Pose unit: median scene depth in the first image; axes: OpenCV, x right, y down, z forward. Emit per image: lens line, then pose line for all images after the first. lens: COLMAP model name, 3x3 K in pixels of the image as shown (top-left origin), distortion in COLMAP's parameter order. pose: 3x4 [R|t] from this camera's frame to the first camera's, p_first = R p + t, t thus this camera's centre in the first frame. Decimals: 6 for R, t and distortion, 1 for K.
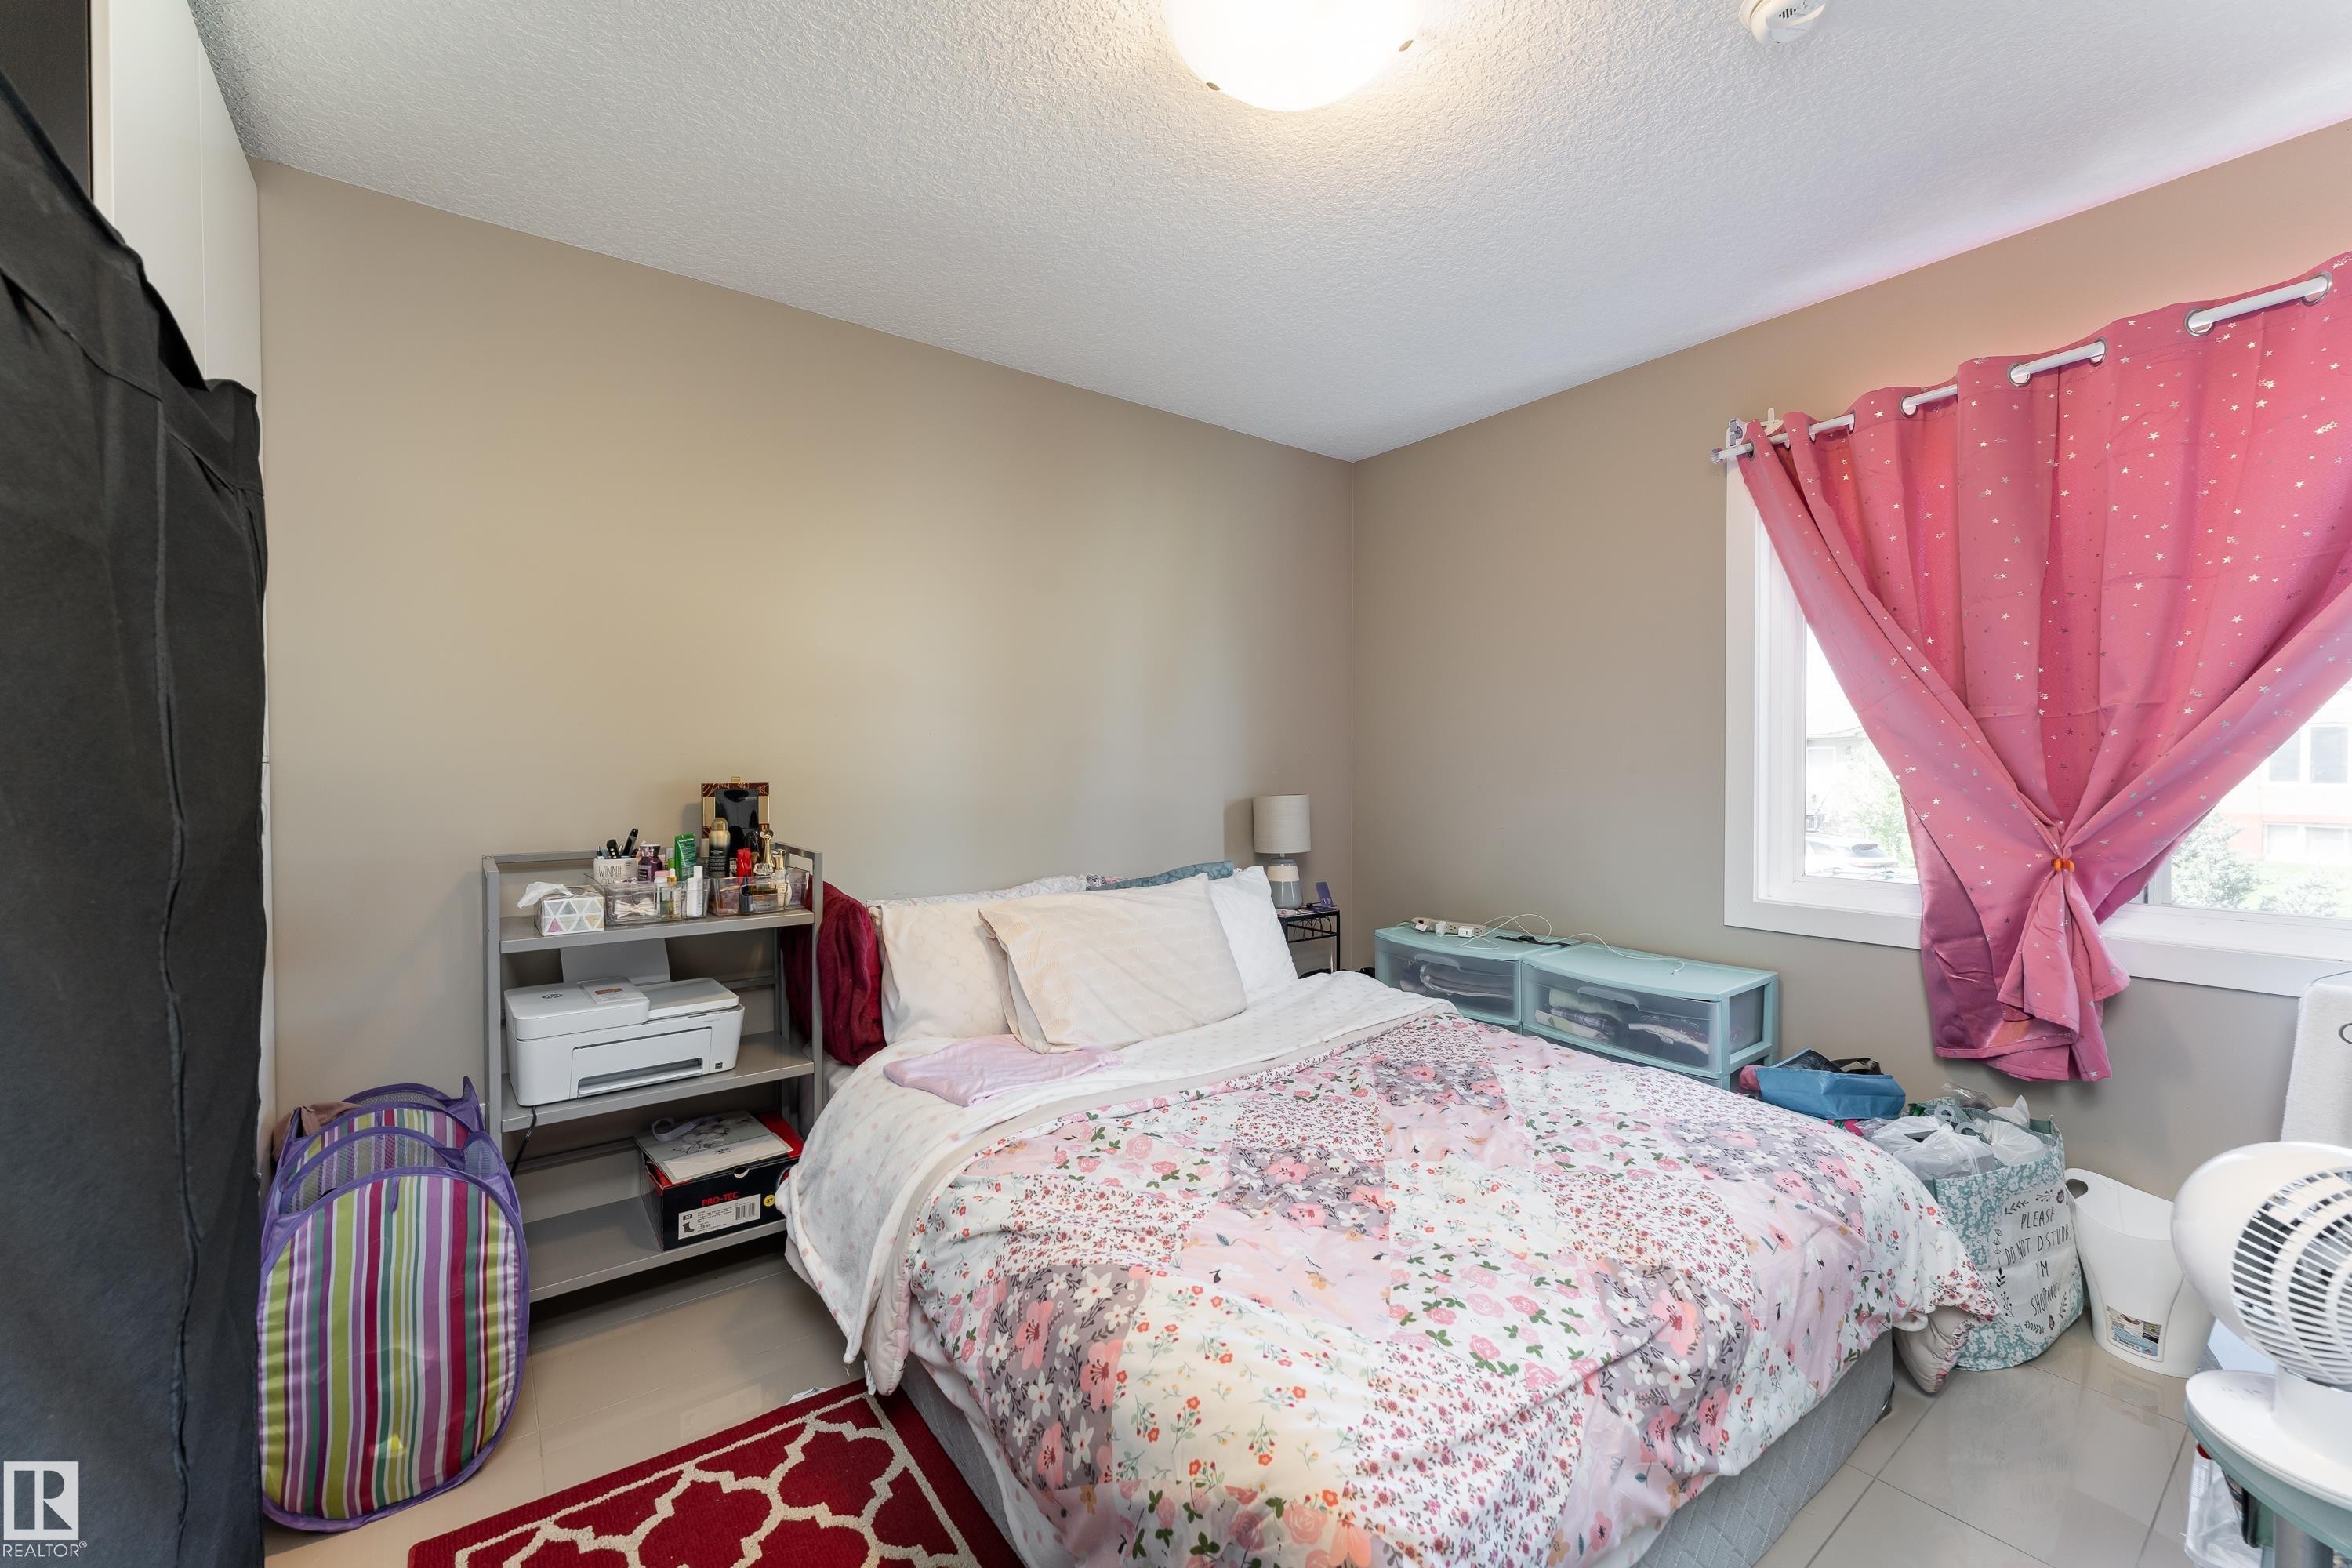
lens RADIAL K [[941.0, 0, 1173.6], [0, 941.0, 766.0], [0, 0, 1]] dist [0.000274, 0.000081]
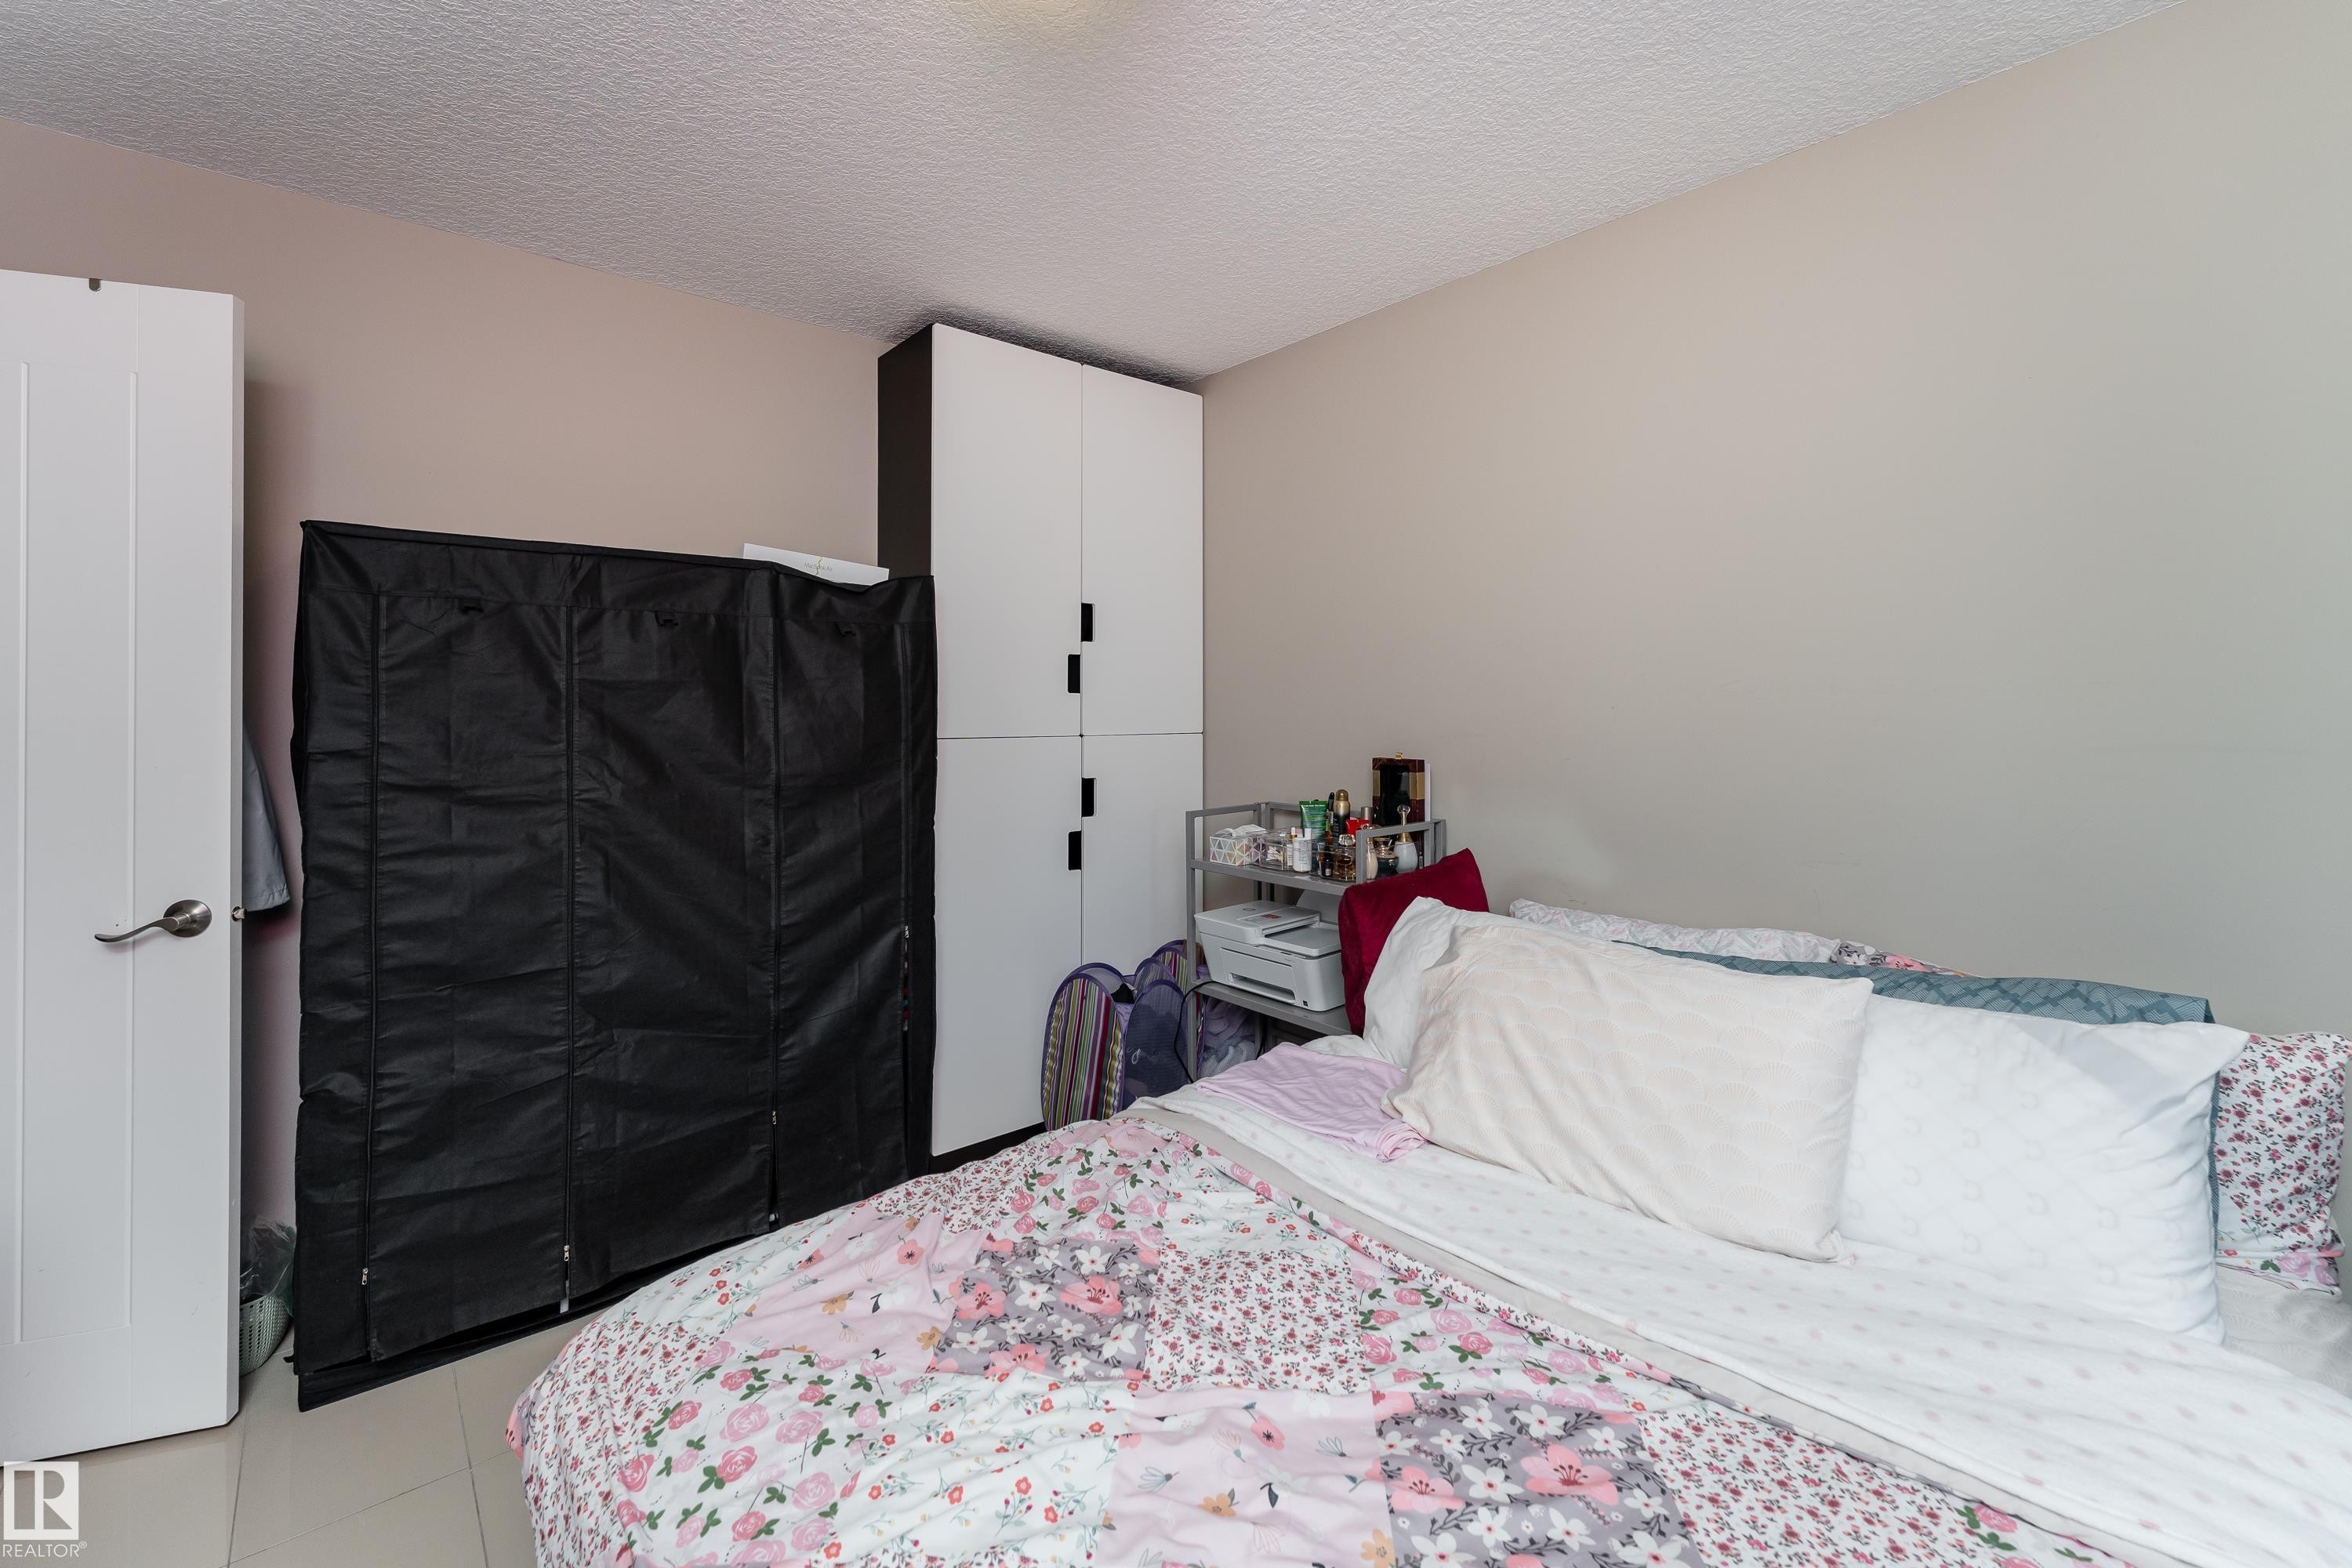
lens RADIAL K [[972.9, 0, 1154.2], [0, 972.9, 716.0], [0, 0, 1]] dist [0.000685, 0.000184]
pose [[0.056339, 0.009162, -0.998370, 0.795522], [-0.000167, 0.999958, 0.009168, -0.052035], [0.998412, -0.000350, 0.056338, 0.853490]]
